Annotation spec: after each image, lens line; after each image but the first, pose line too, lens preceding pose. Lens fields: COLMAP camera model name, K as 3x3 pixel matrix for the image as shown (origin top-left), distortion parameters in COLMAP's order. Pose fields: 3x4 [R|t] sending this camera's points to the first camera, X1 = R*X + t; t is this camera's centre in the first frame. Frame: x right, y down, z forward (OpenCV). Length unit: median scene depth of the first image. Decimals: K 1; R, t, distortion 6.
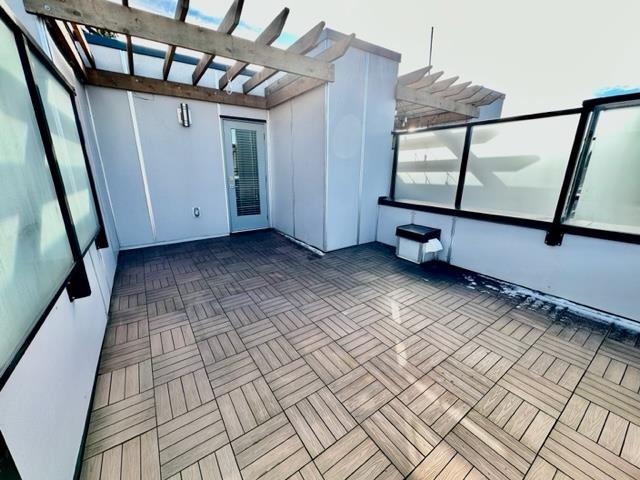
lens RADIAL K [[254.4, 0, 319.0], [0, 254.4, 239.8], [0, 0, 1]] dist [-0.000595, -0.000010]
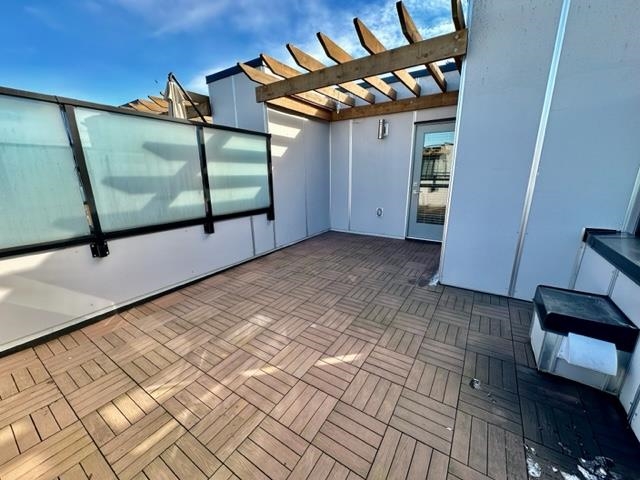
lens RADIAL K [[254.4, 0, 319.0], [0, 254.4, 239.8], [0, 0, 1]] dist [-0.000595, -0.000010]
pose [[0.377086, 0.224137, -0.898648, 0.707364], [-0.237245, 0.961279, 0.140207, -0.127418], [0.895277, 0.160329, 0.415660, 0.446091]]
